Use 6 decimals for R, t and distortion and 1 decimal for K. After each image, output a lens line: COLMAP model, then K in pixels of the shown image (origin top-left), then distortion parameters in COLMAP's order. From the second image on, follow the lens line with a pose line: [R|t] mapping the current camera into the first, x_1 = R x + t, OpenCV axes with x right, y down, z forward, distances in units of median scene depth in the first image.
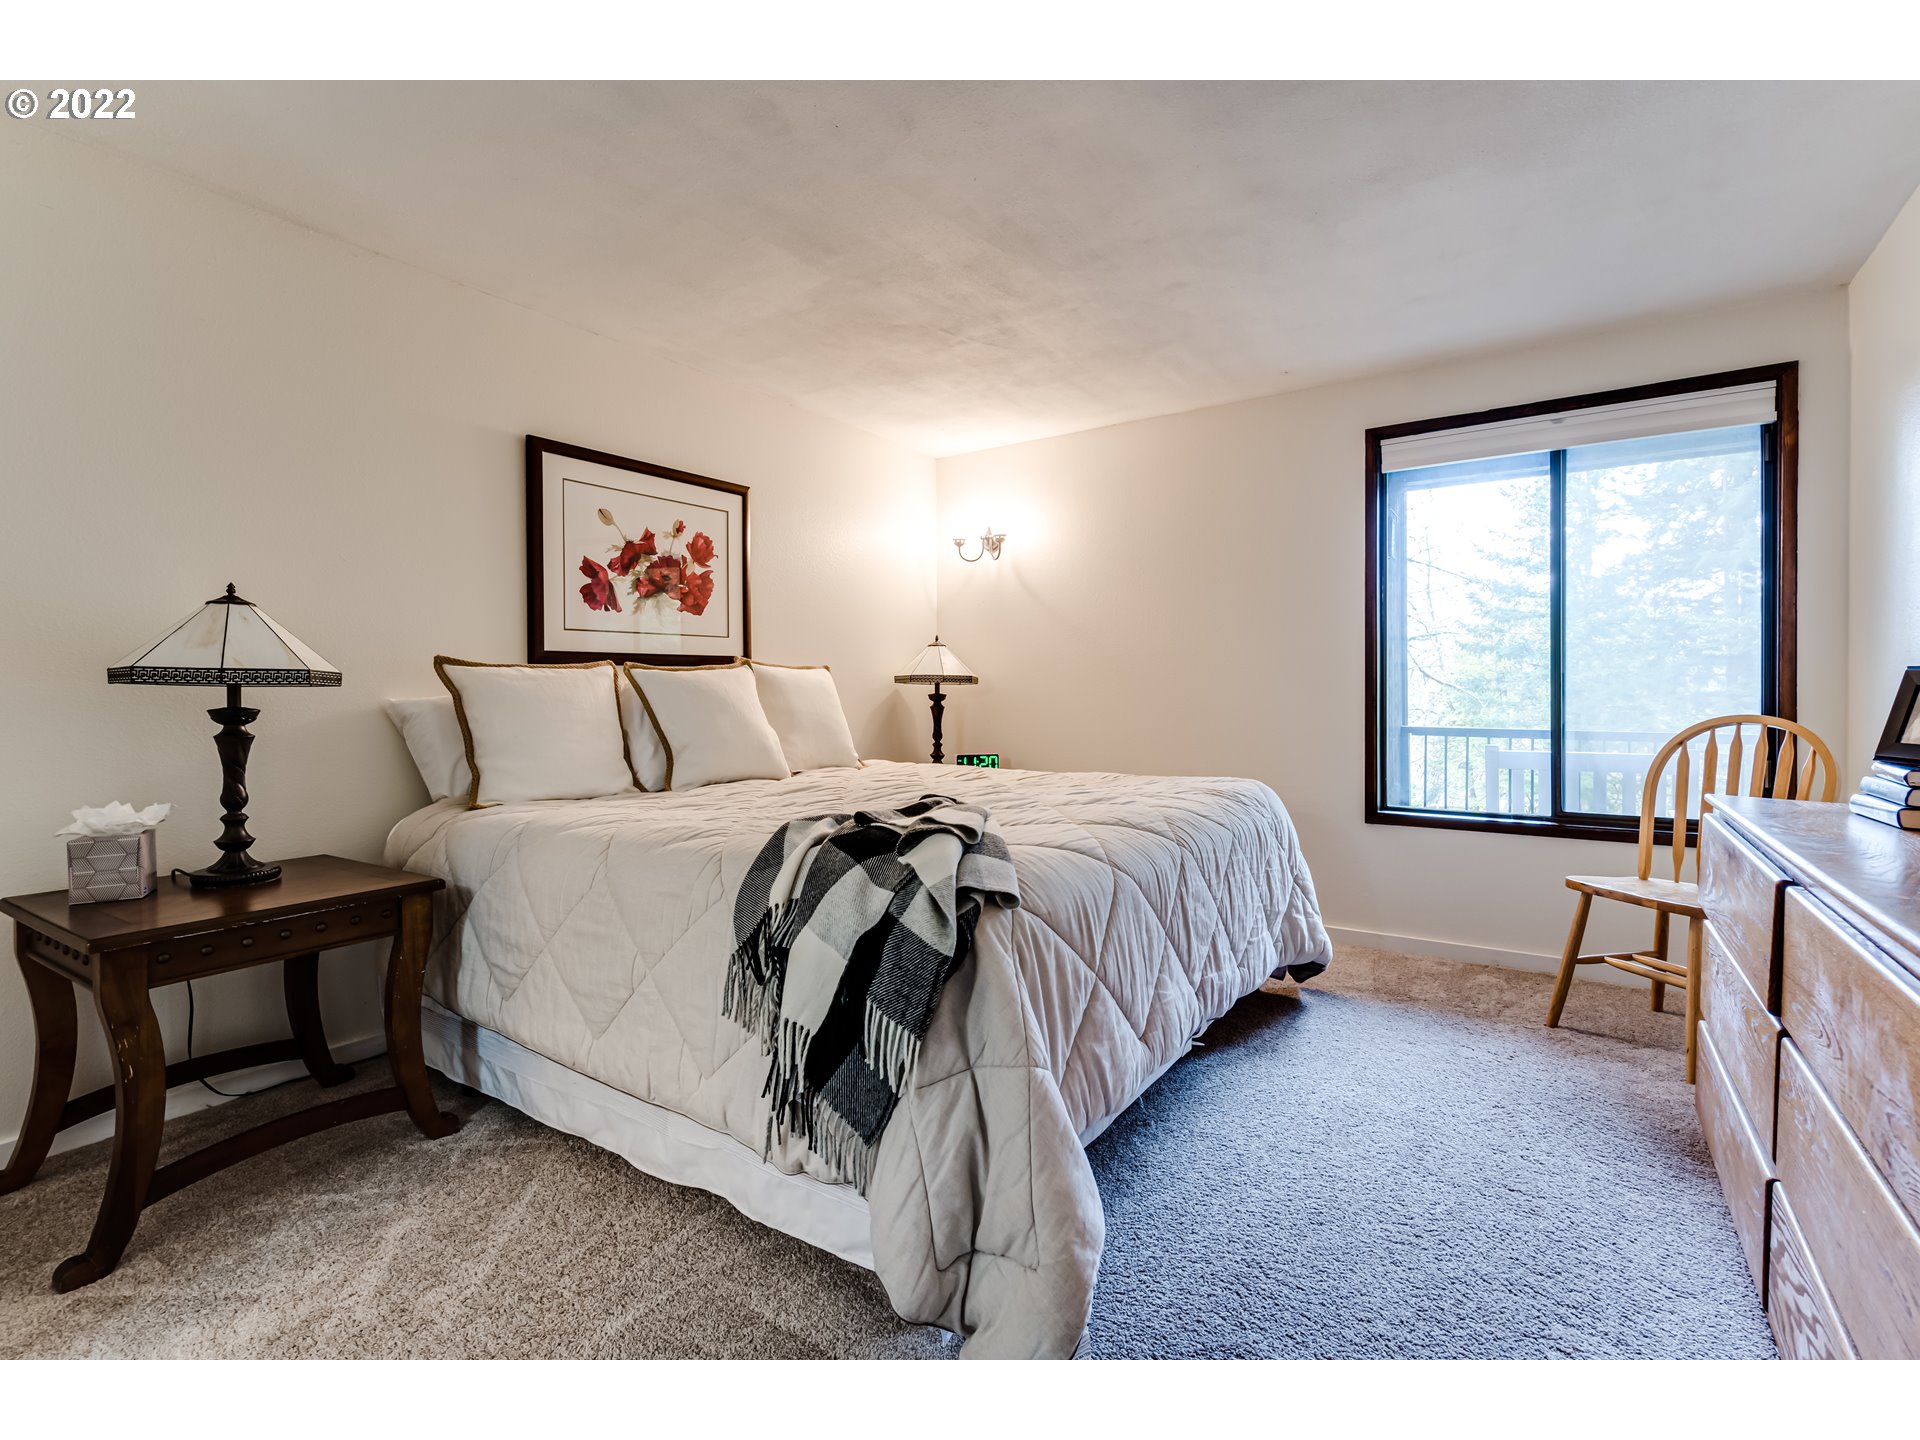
lens RADIAL K [[909.3, 0, 965.8], [0, 909.3, 708.8], [0, 0, 1]] dist [0.006247, 0.000467]
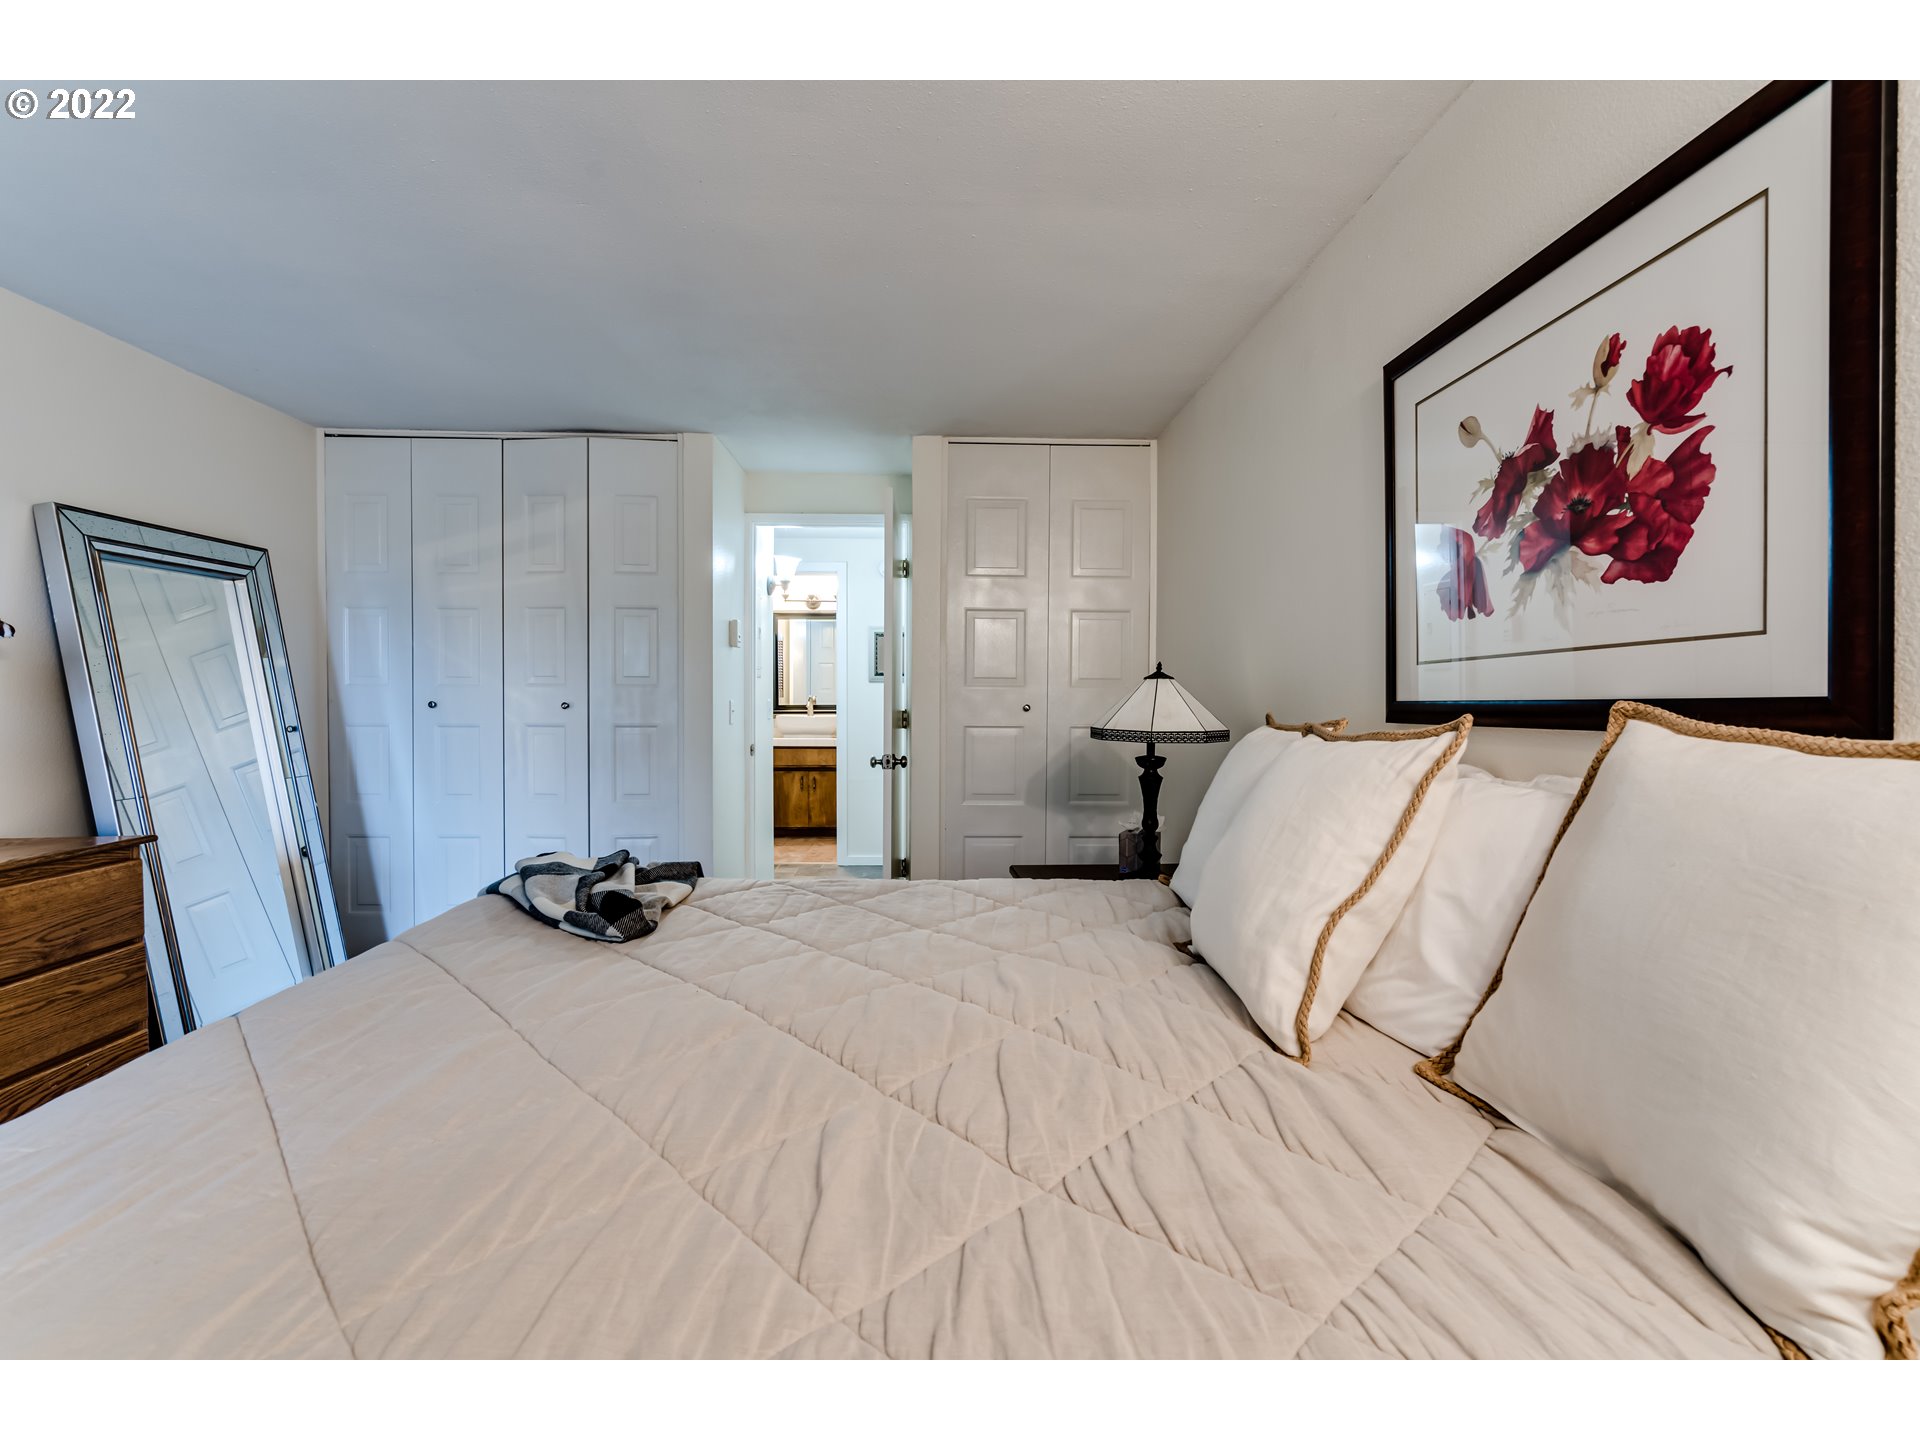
lens RADIAL K [[860.2, 0, 946.3], [0, 860.2, 725.6], [0, 0, 1]] dist [-0.010998, 0.000819]
pose [[-0.806477, 0.004323, -0.591249, 0.107943], [-0.029398, 0.998443, 0.047400, -0.059091], [0.590534, 0.055609, -0.805095, 1.141257]]
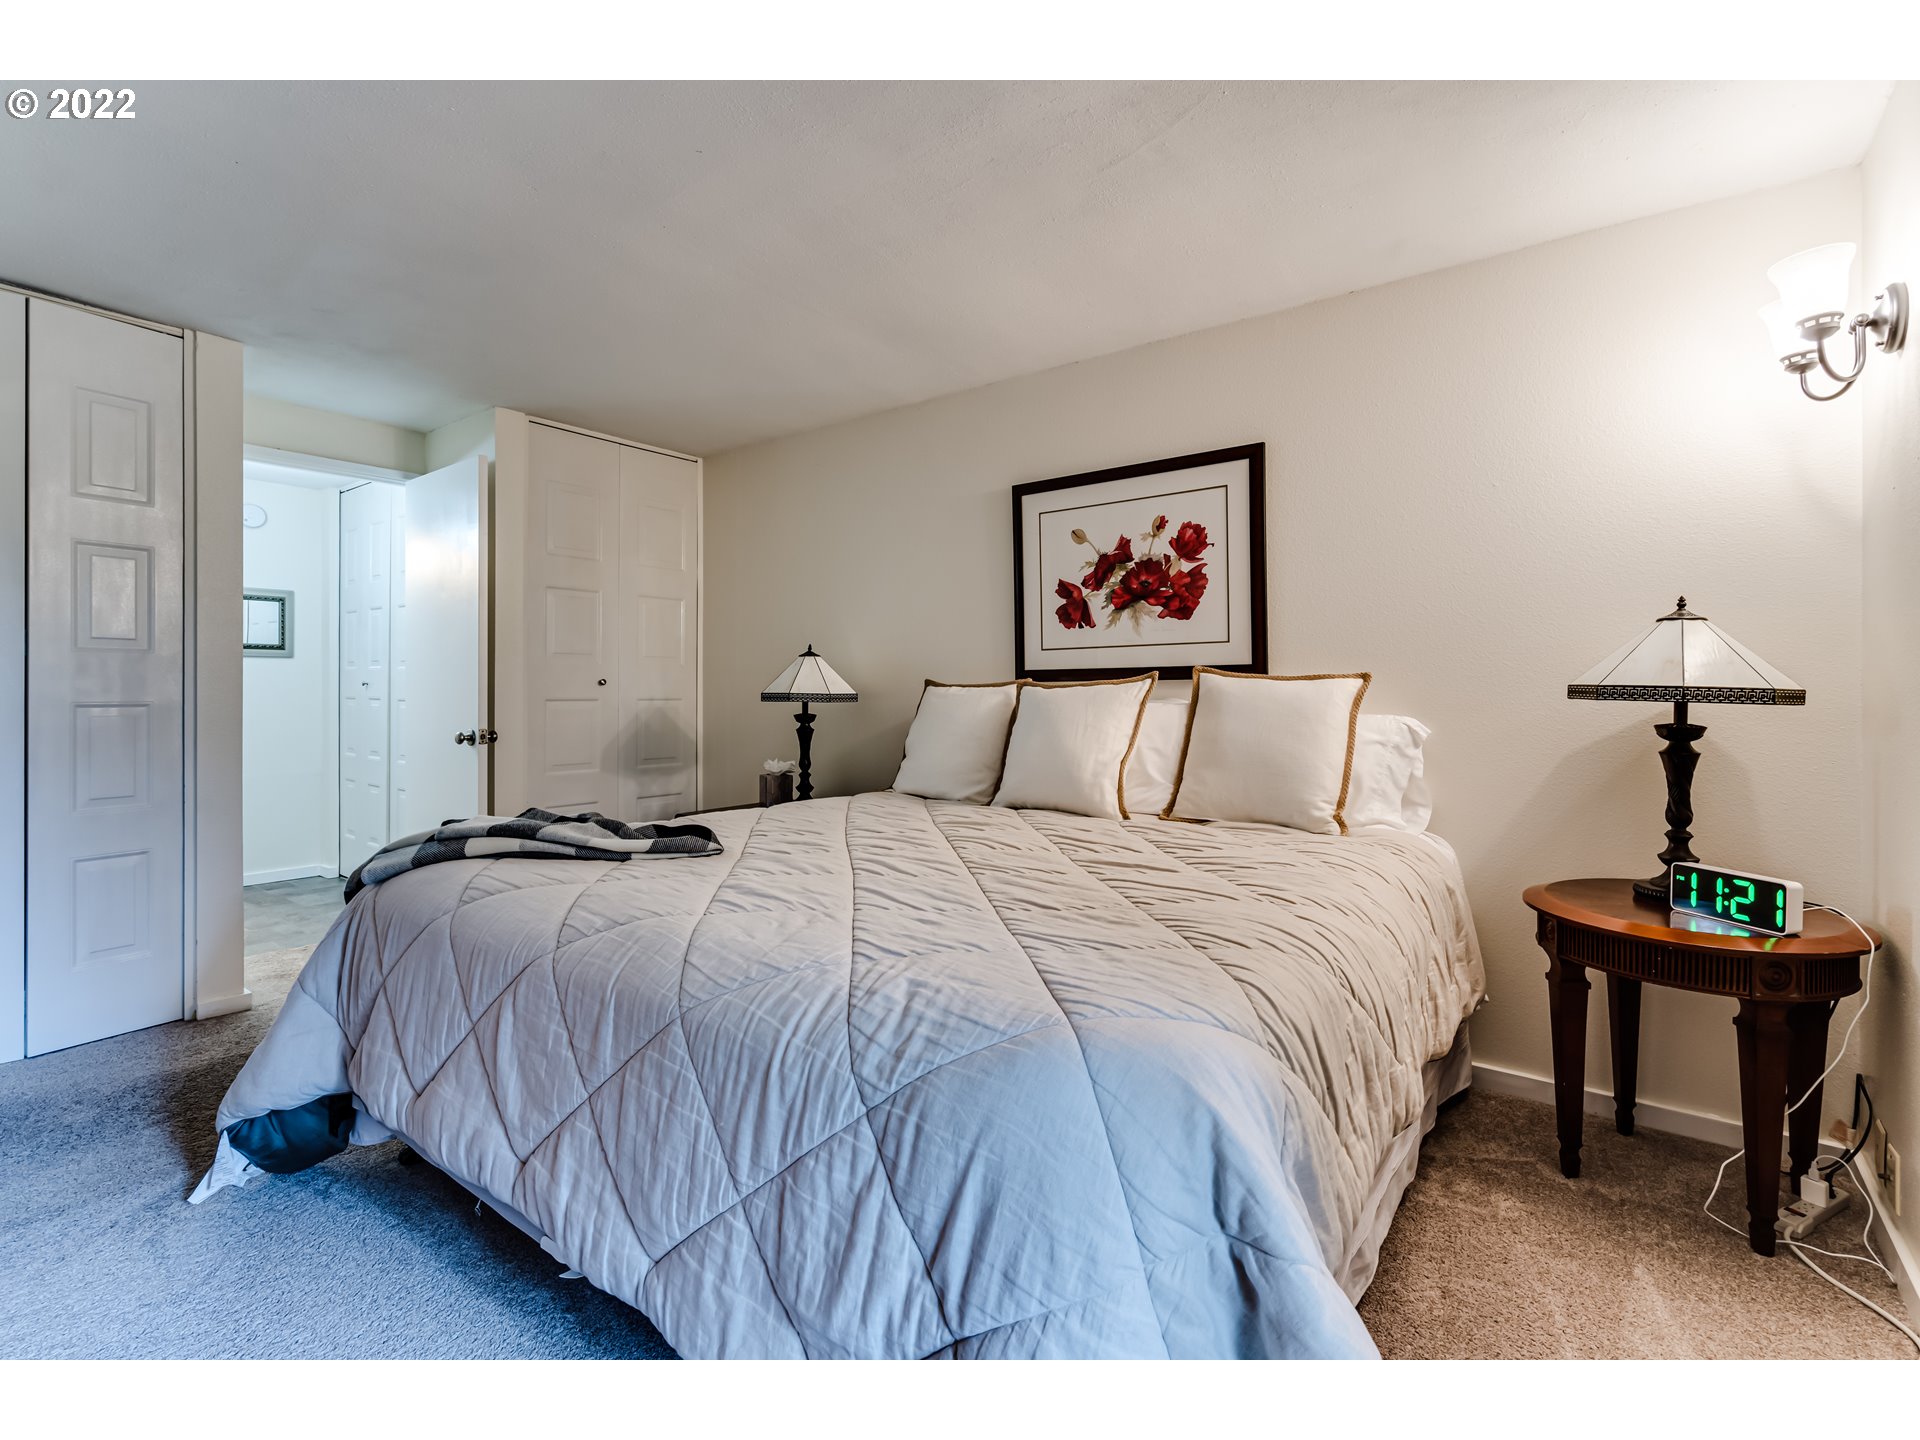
lens RADIAL K [[860.2, 0, 953.2], [0, 860.2, 703.9], [0, 0, 1]] dist [-0.010998, 0.000819]
pose [[-0.053886, 0.007344, -0.998520, 0.536995], [-0.028966, 0.999541, 0.008915, -0.026307], [0.998127, 0.029404, -0.053648, 0.859435]]
